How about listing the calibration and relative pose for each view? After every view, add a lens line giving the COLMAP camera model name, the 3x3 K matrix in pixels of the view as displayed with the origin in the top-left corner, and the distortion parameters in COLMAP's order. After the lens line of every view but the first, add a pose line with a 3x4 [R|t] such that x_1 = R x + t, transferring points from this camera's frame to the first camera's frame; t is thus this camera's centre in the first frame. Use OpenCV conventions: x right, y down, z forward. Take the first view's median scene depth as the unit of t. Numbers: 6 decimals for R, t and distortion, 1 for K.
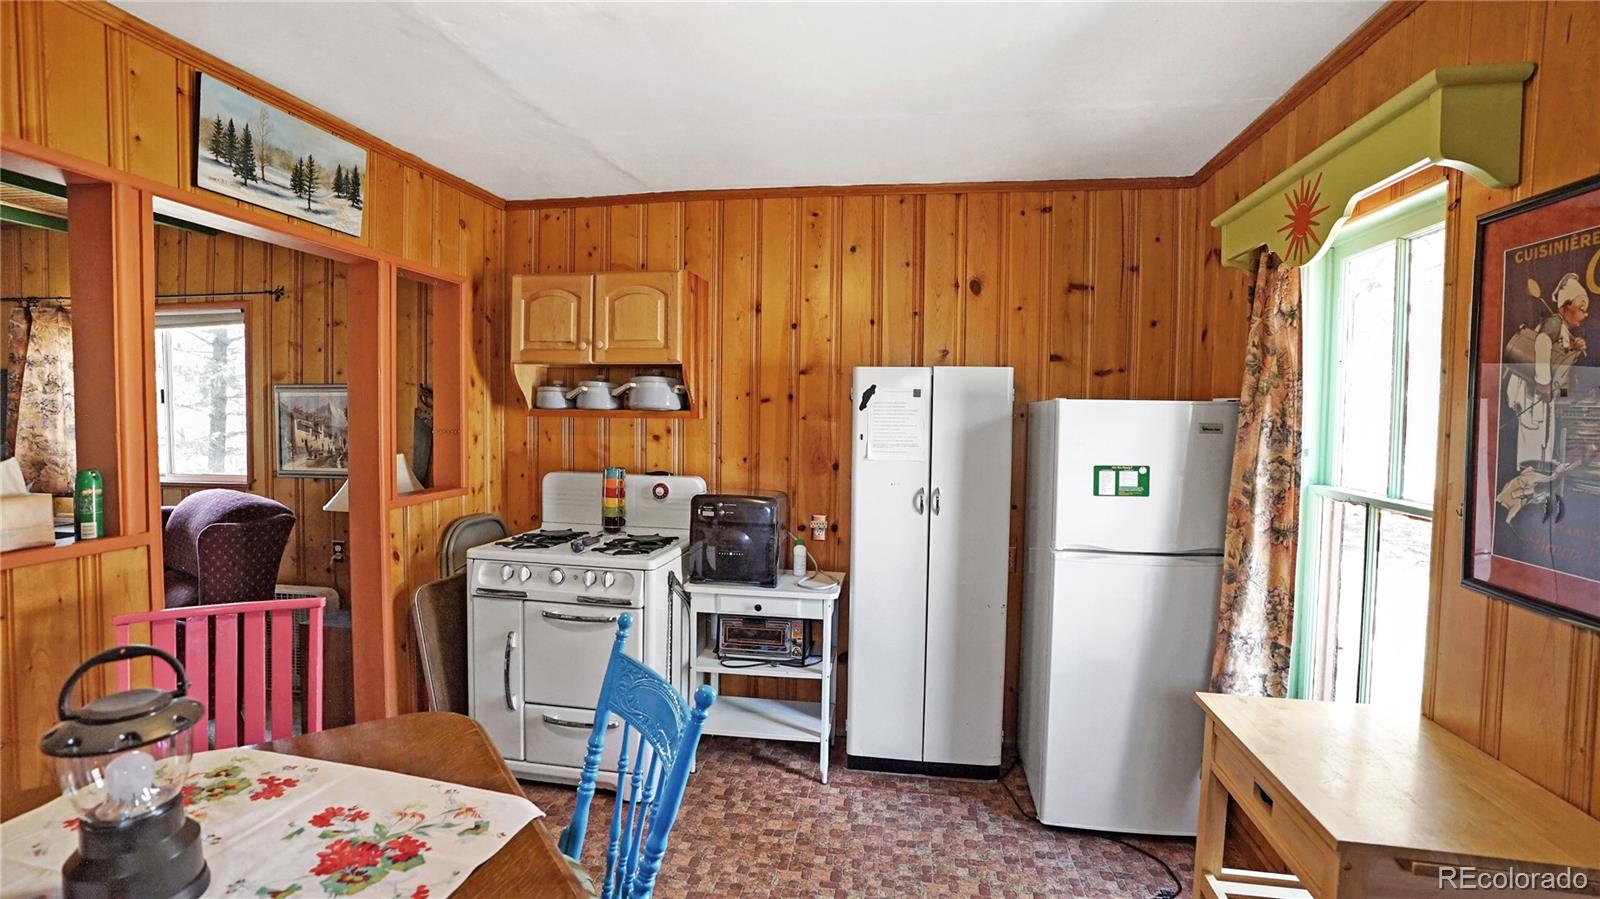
lens RADIAL K [[743.4, 0, 799.2], [0, 743.4, 446.7], [0, 0, 1]] dist [-0.073027, 0.030413]
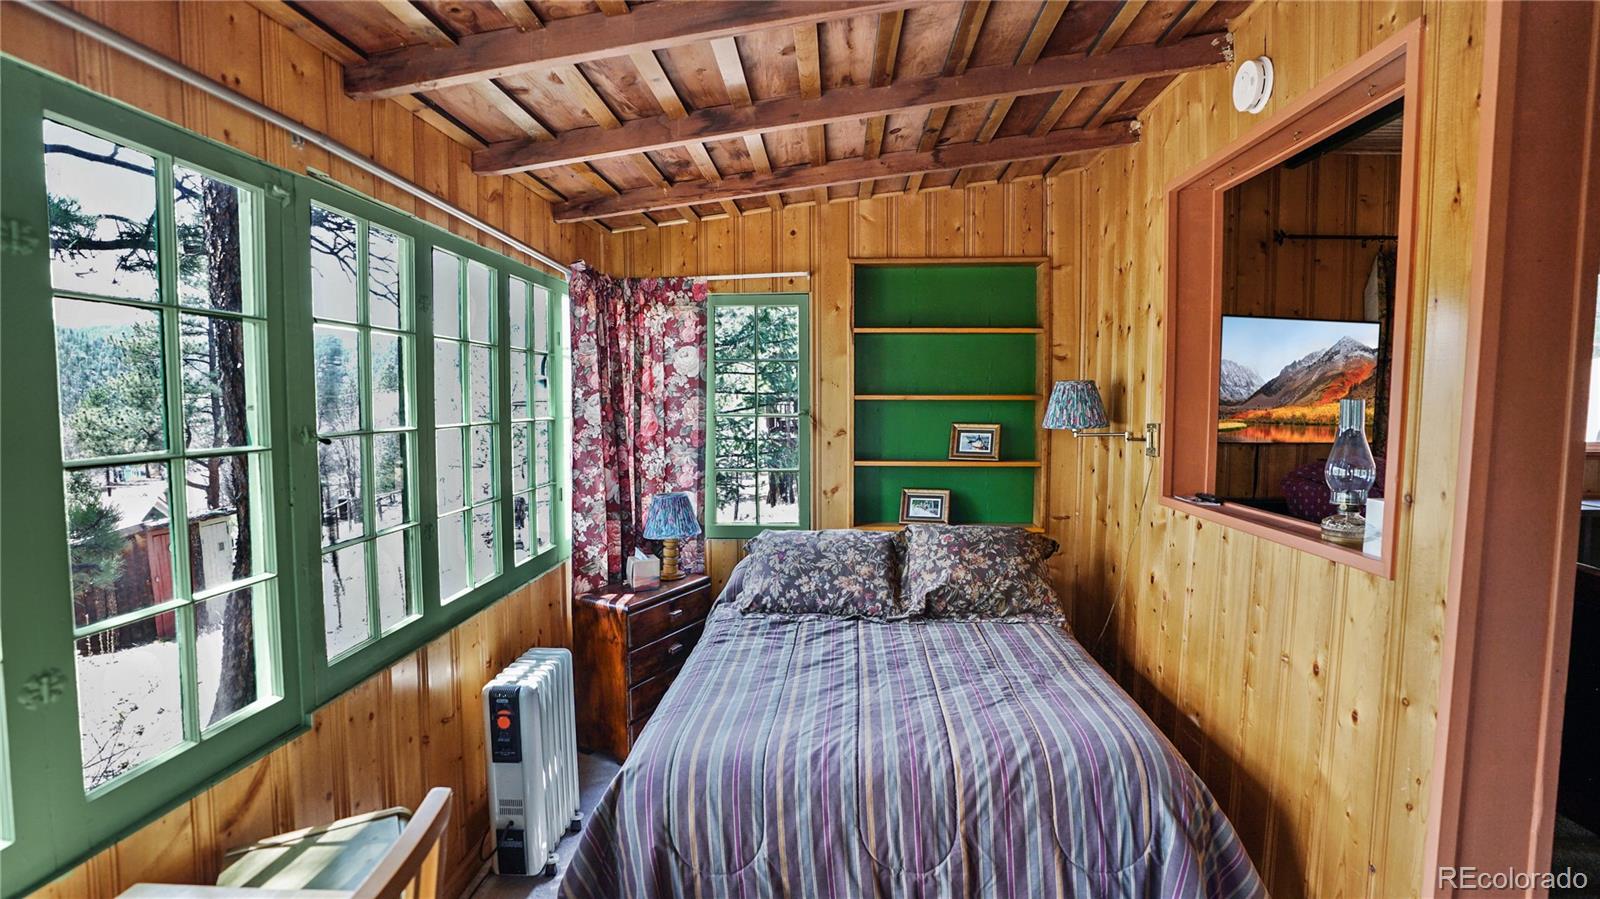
lens RADIAL K [[743.4, 0, 799.2], [0, 743.4, 446.7], [0, 0, 1]] dist [-0.073027, 0.030413]
pose [[0.993325, -0.022311, 0.113174, -2.462447], [0.019989, 0.999567, 0.021614, 0.012278], [-0.113607, -0.019208, 0.993340, 0.296746]]
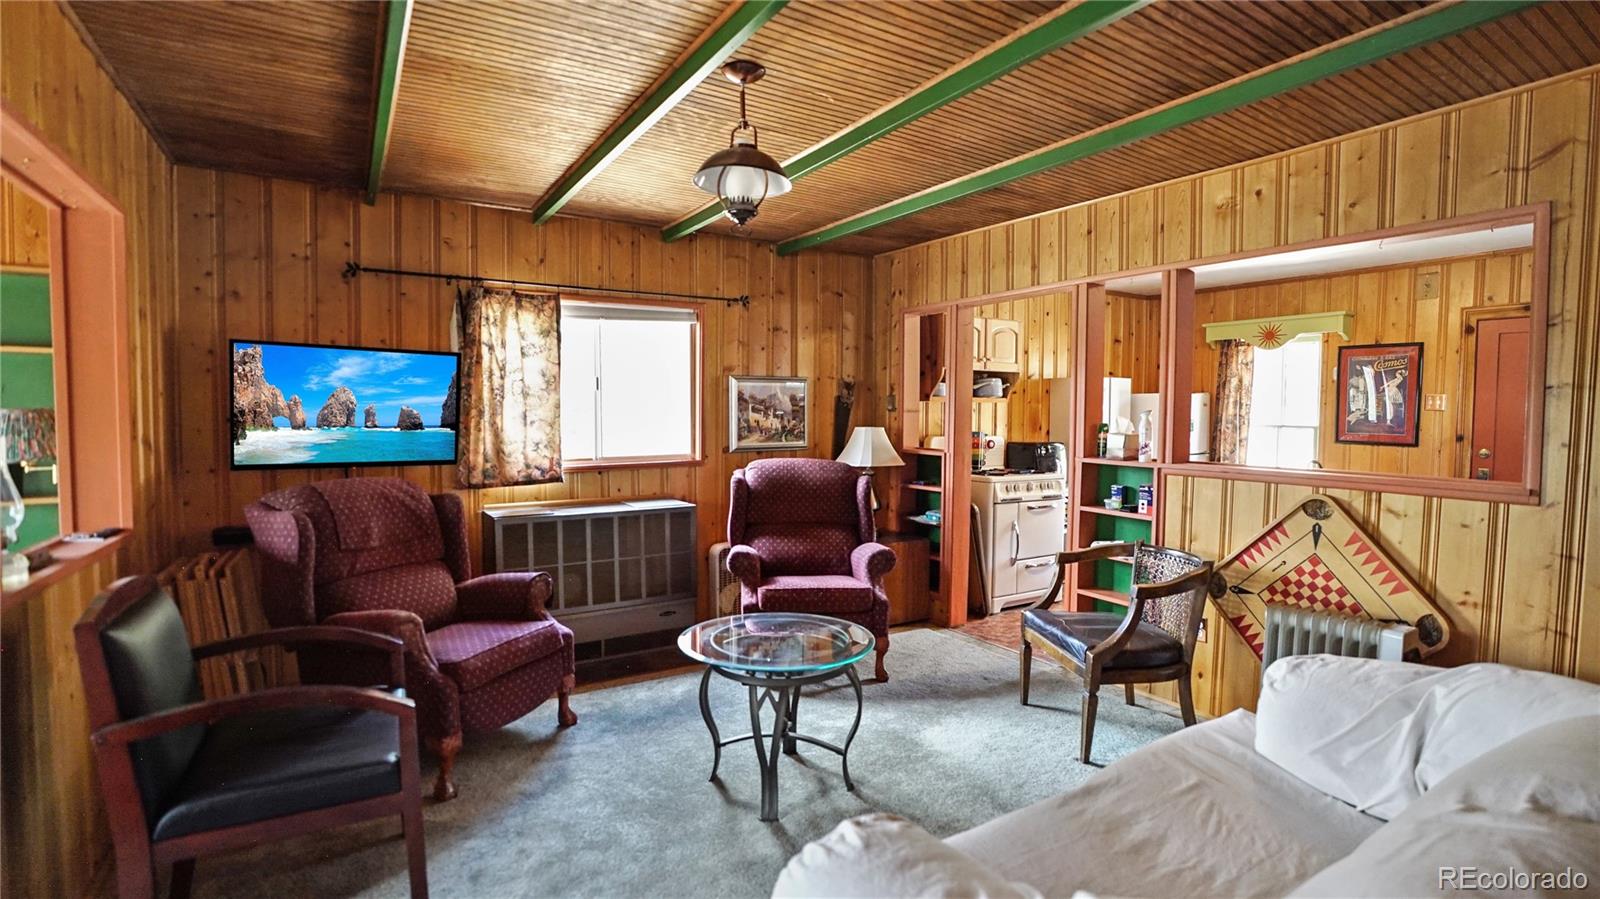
lens RADIAL K [[743.4, 0, 799.2], [0, 743.4, 446.7], [0, 0, 1]] dist [-0.073027, 0.030413]
pose [[0.756568, -0.041907, 0.652570, -1.817678], [0.037099, 0.999088, 0.021148, 0.013735], [-0.652861, 0.008209, 0.757433, -0.021290]]
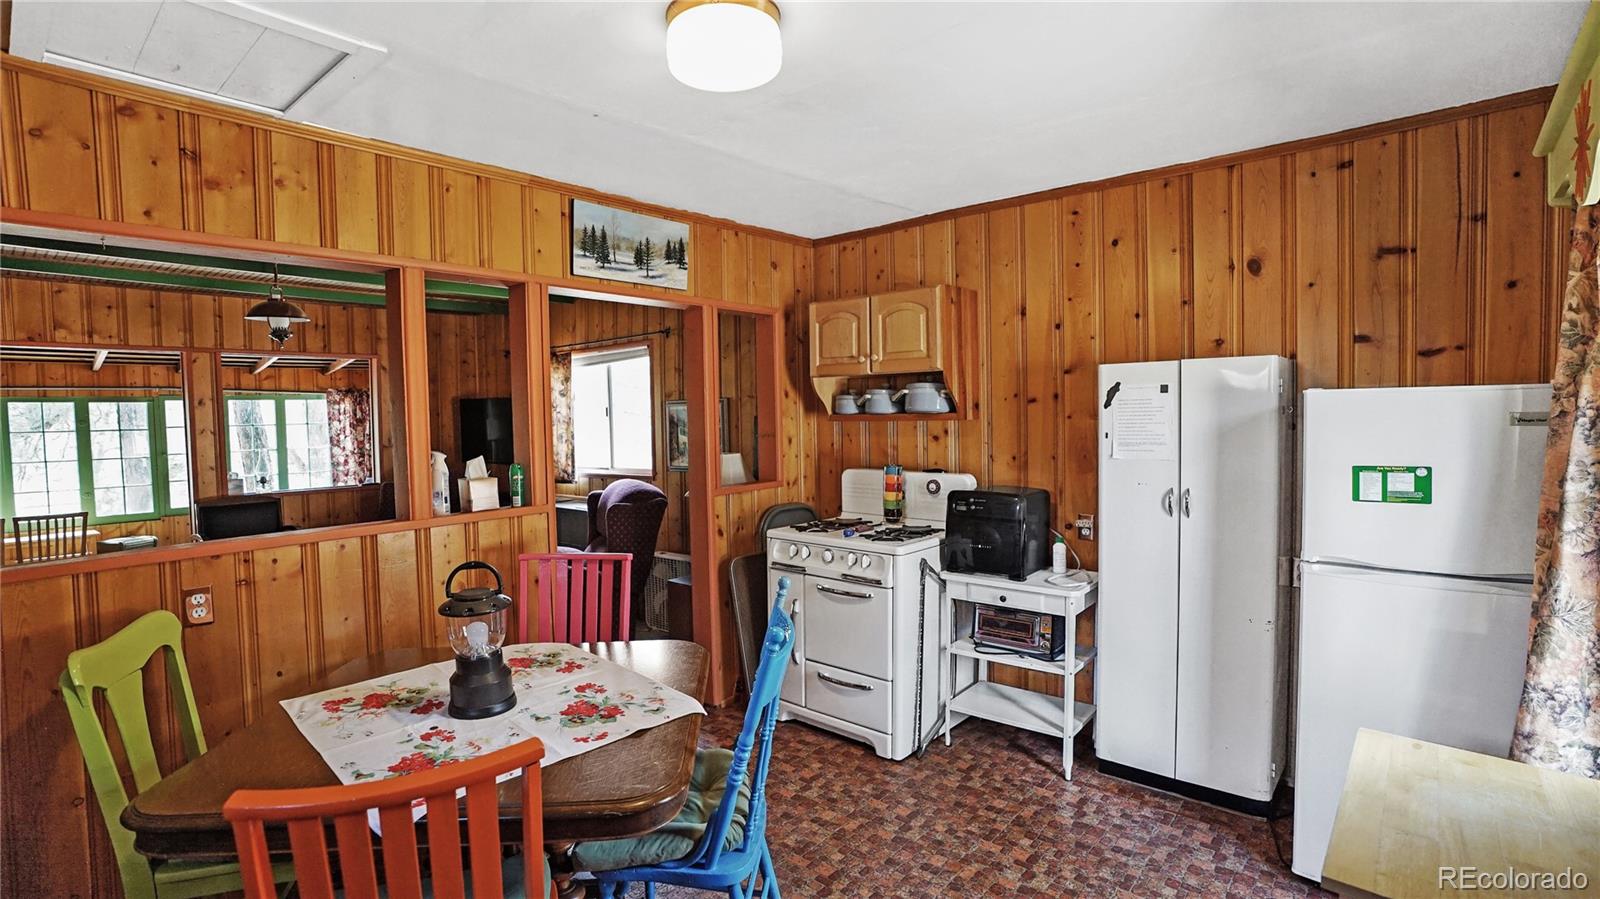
lens RADIAL K [[748.9, 0, 796.9], [0, 748.9, 445.8], [0, 0, 1]] dist [-0.071983, 0.031214]
pose [[0.850085, -0.006271, -0.526608, 0.245725], [0.006438, 0.999978, -0.001516, -0.000491], [0.526606, -0.002101, 0.850107, -0.050038]]
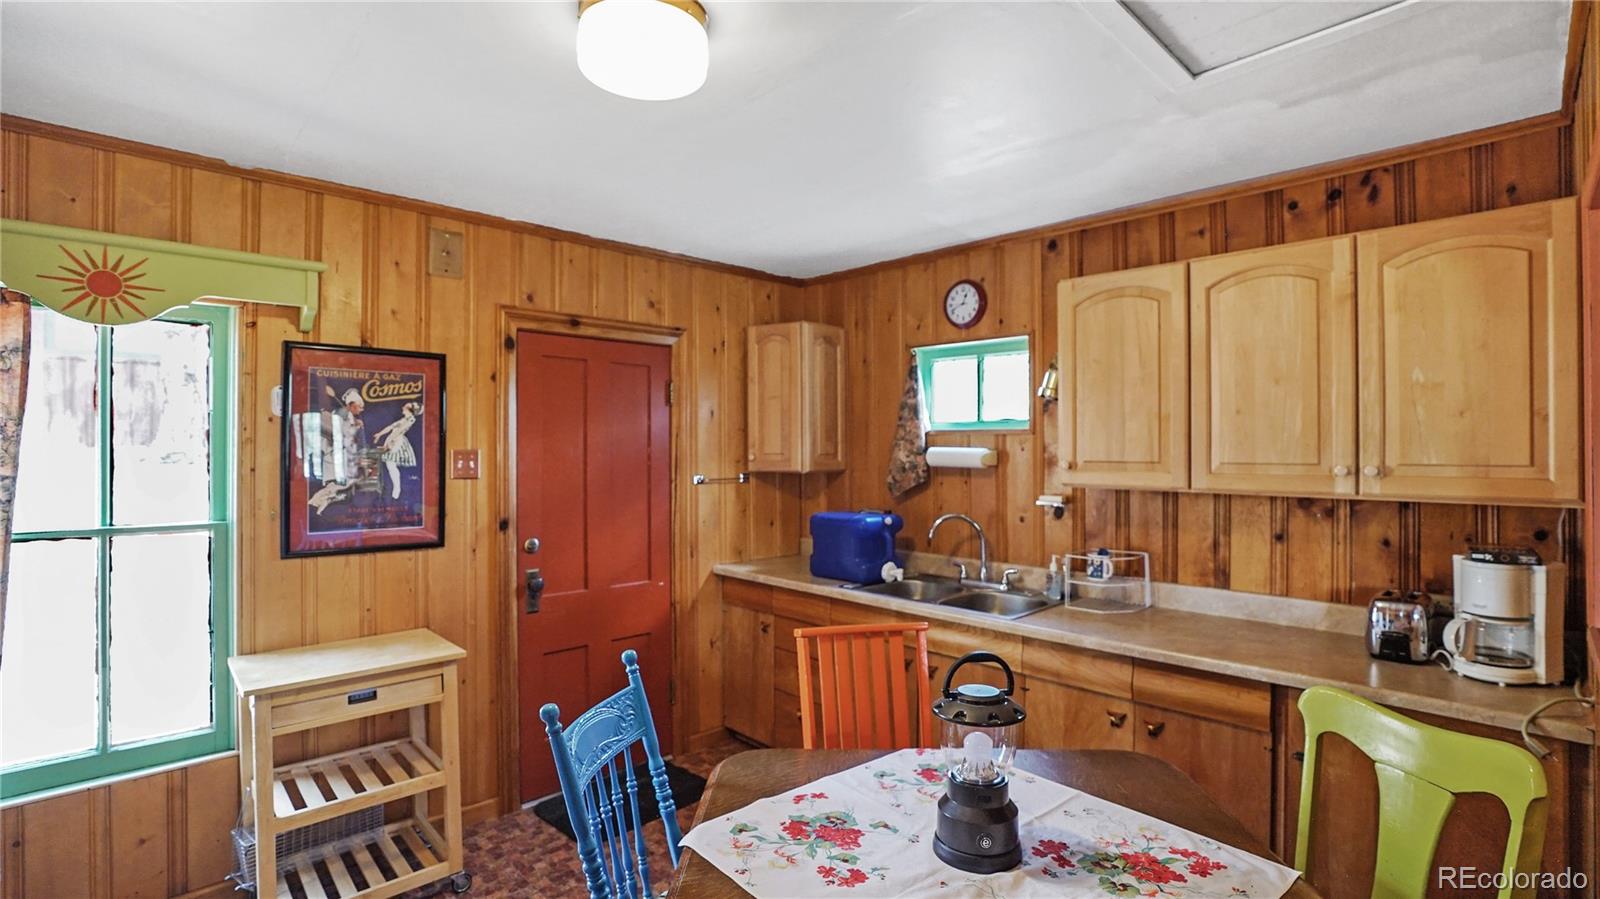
lens RADIAL K [[743.4, 0, 799.2], [0, 743.4, 446.7], [0, 0, 1]] dist [-0.073027, 0.030413]
pose [[-0.796424, -0.011244, 0.604635, -0.514866], [0.021381, 0.998679, 0.046734, -0.058580], [-0.604361, 0.050147, -0.795131, 0.777832]]
